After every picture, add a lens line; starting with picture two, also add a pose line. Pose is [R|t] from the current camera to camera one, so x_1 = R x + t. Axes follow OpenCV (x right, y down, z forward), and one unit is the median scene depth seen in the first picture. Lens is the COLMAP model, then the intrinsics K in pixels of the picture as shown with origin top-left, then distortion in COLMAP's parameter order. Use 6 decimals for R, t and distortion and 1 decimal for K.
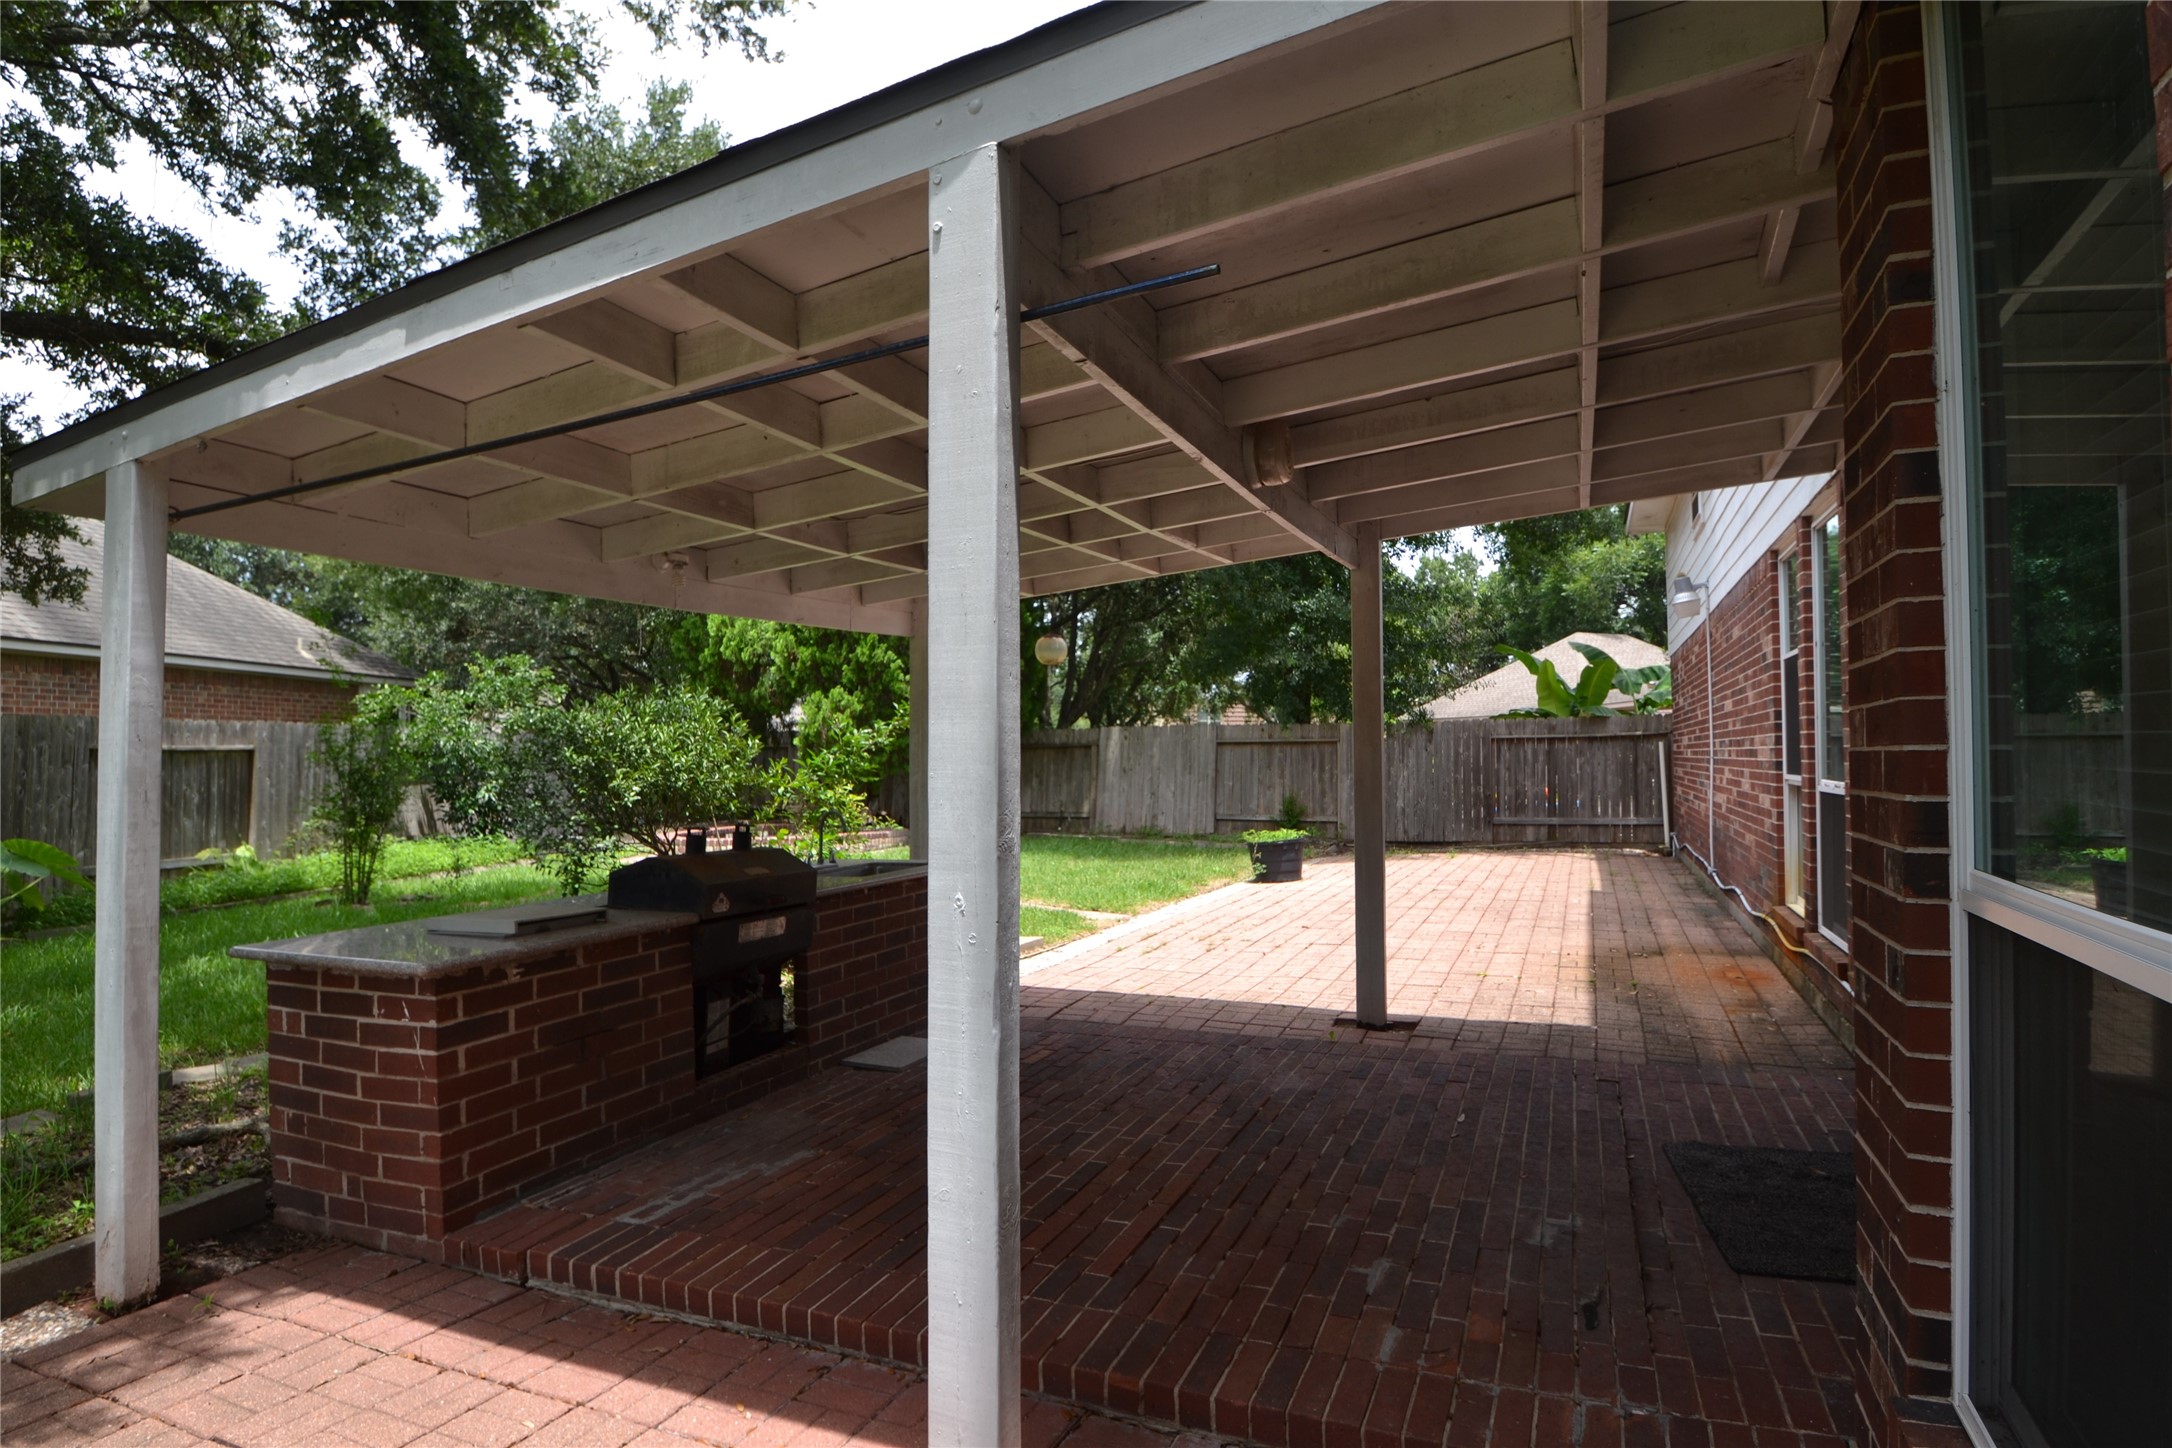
lens RADIAL K [[1151.2, 0, 1062.6], [0, 1151.2, 726.7], [0, 0, 1]] dist [0.000482, -0.020019]
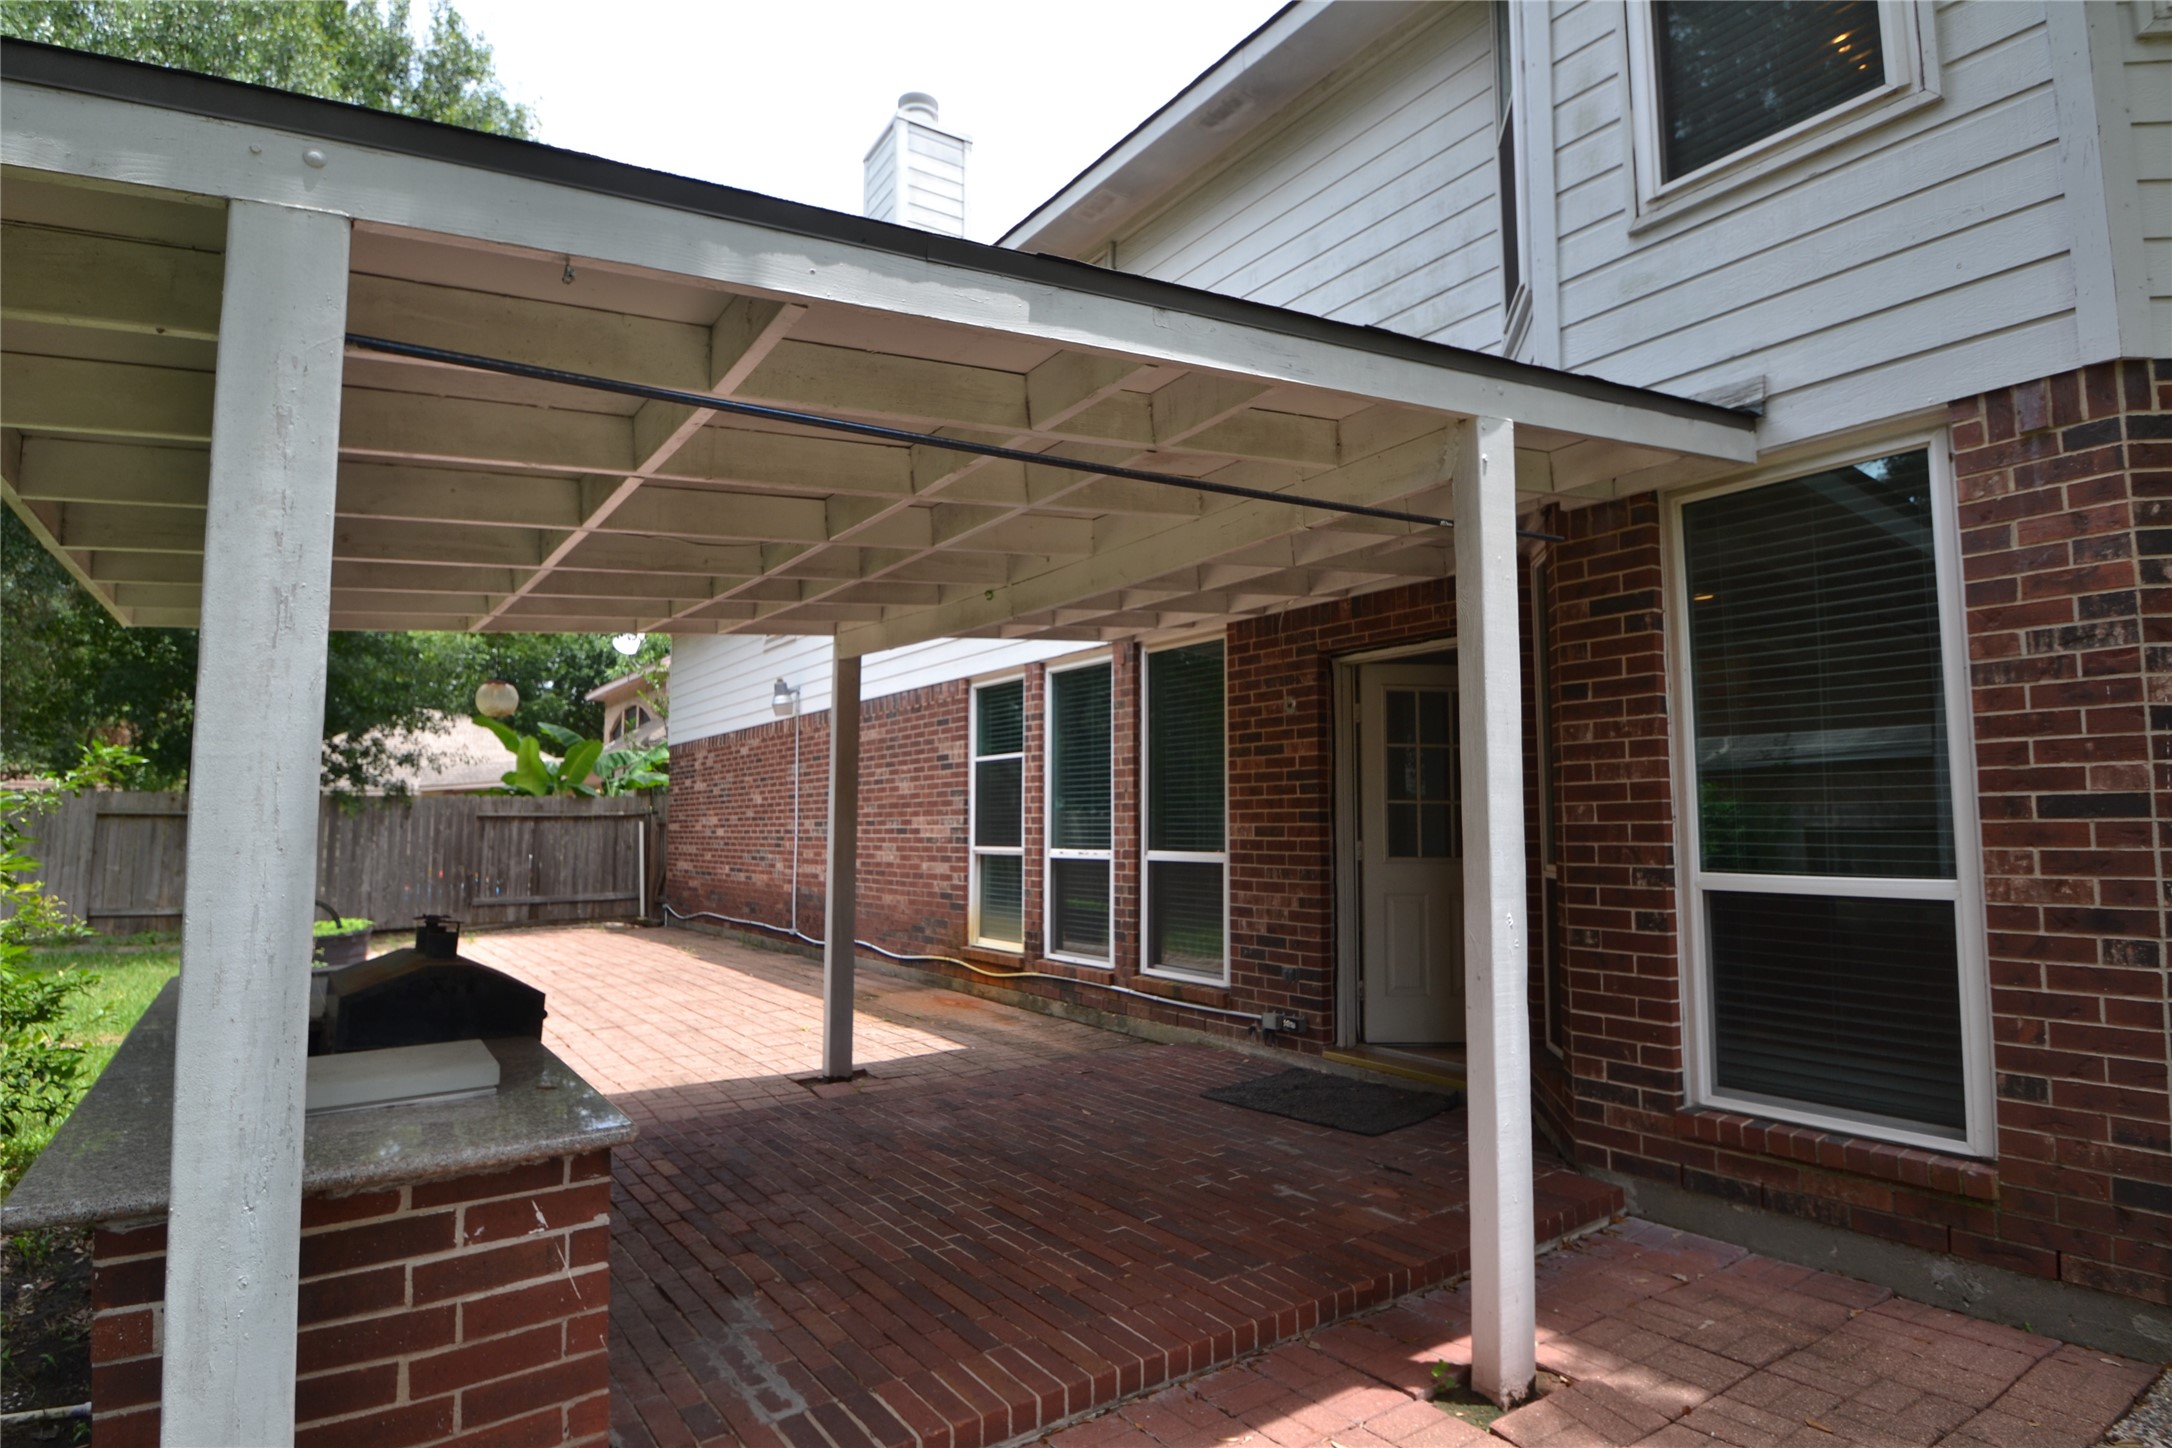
lens RADIAL K [[1165.4, 0, 1033.0], [0, 1165.4, 725.3], [0, 0, 1]] dist [-0.014439, 0.000180]
pose [[0.527386, 0.085429, 0.845320, -0.631568], [-0.024918, 0.996059, -0.085117, 0.018019], [-0.849260, 0.023826, 0.527437, 0.275360]]
